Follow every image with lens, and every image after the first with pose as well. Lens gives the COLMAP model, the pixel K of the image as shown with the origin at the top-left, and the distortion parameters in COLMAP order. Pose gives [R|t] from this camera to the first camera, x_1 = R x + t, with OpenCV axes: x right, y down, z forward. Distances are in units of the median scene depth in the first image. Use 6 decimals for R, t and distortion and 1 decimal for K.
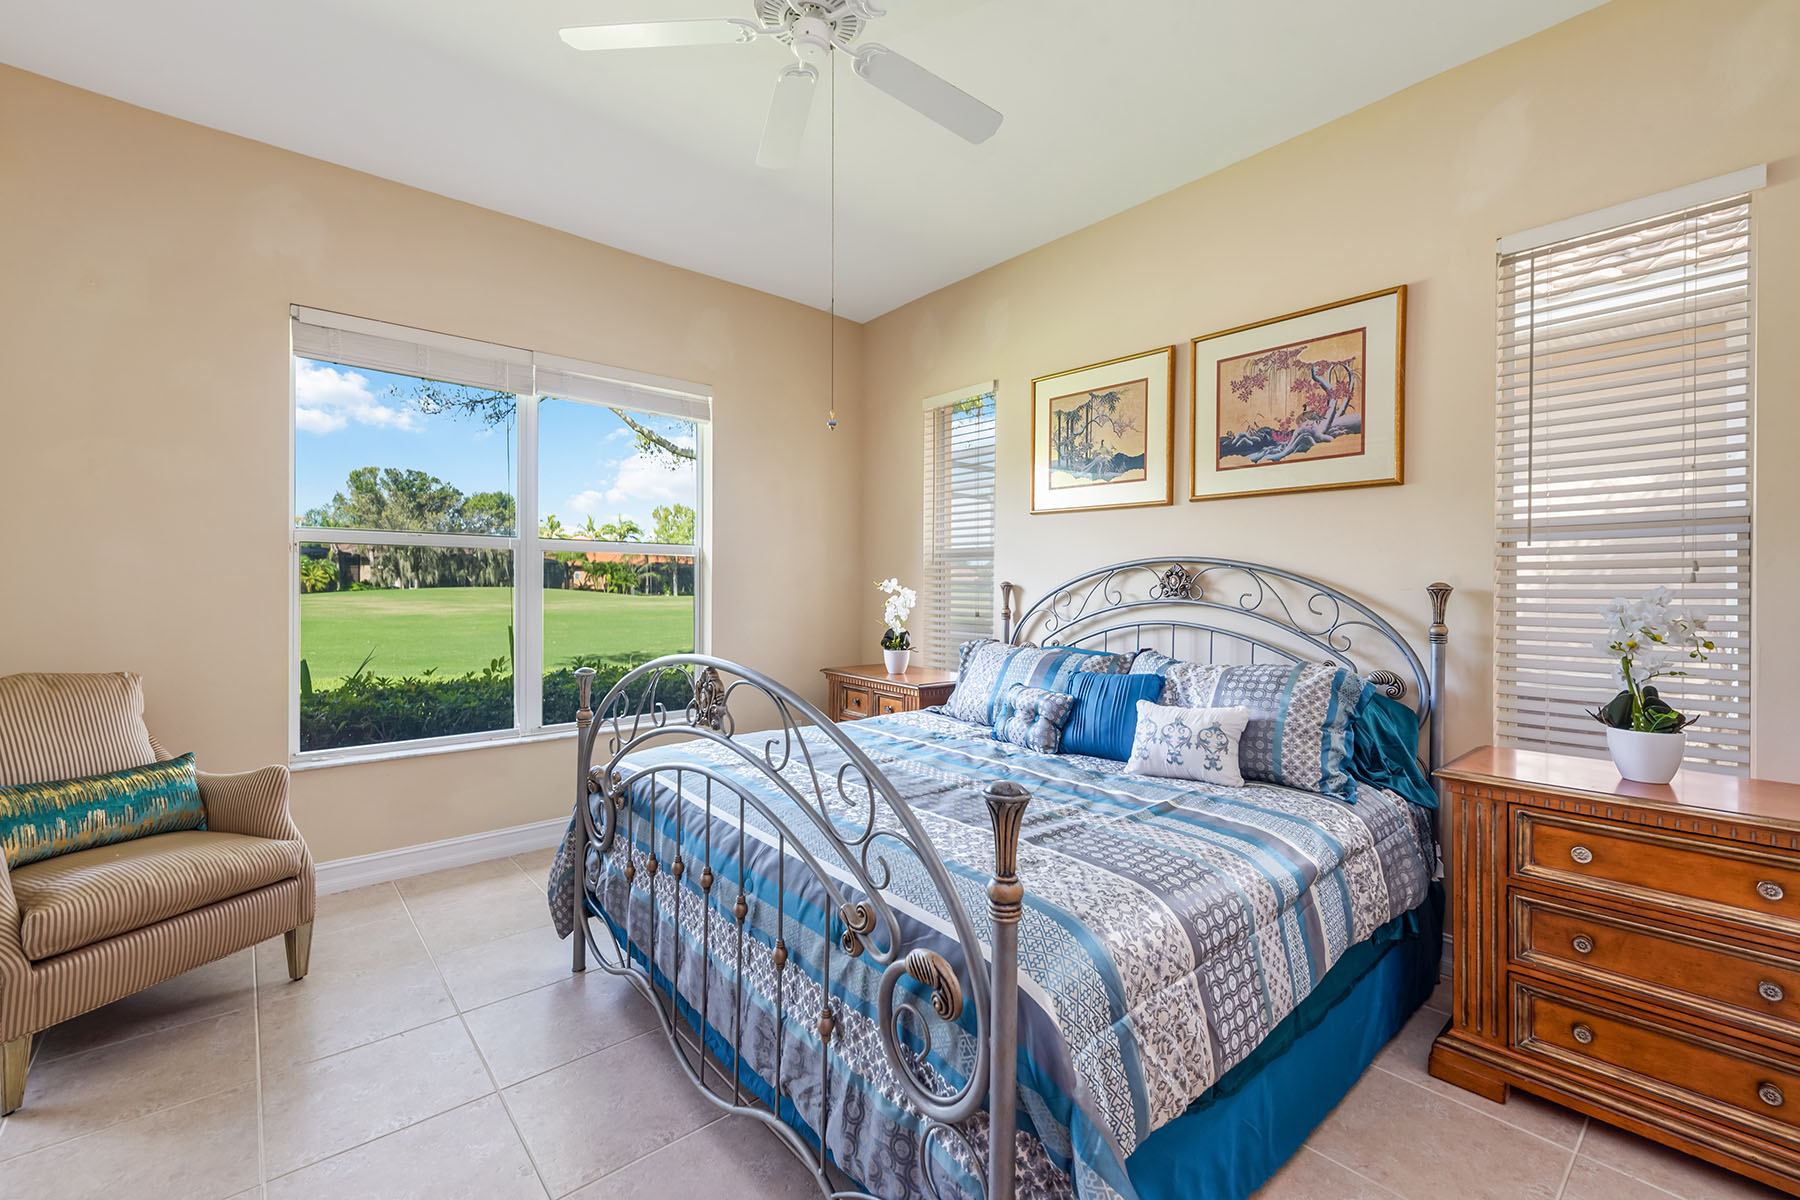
lens RADIAL K [[743.5, 0, 894.1], [0, 743.5, 593.9], [0, 0, 1]] dist [0.011513, 0.000131]
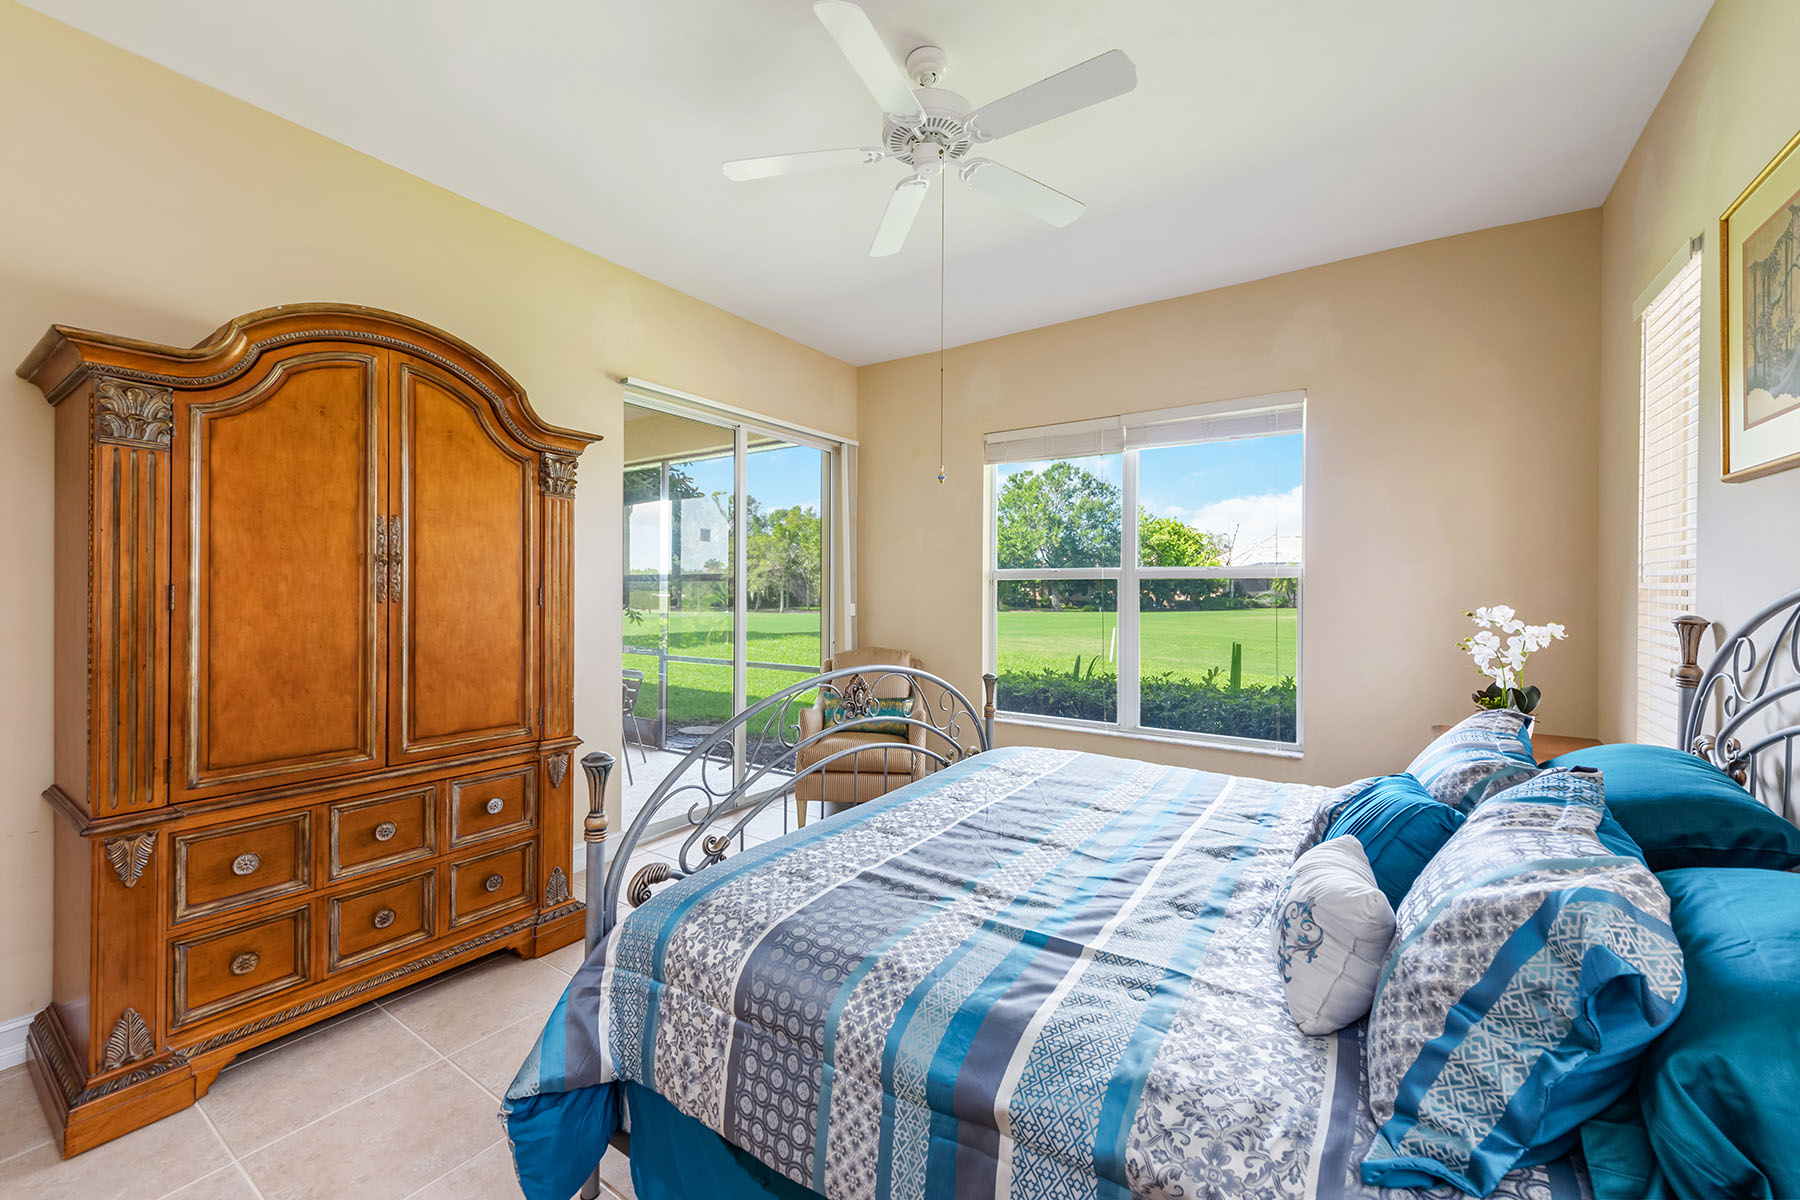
lens RADIAL K [[708.7, 0, 928.6], [0, 708.7, 597.9], [0, 0, 1]] dist [0.000791, 0.000070]
pose [[0.280802, 0.003865, -0.959758, 1.014455], [-0.012997, 0.999916, 0.000224, -0.045448], [0.959678, 0.012411, 0.280829, 0.714509]]
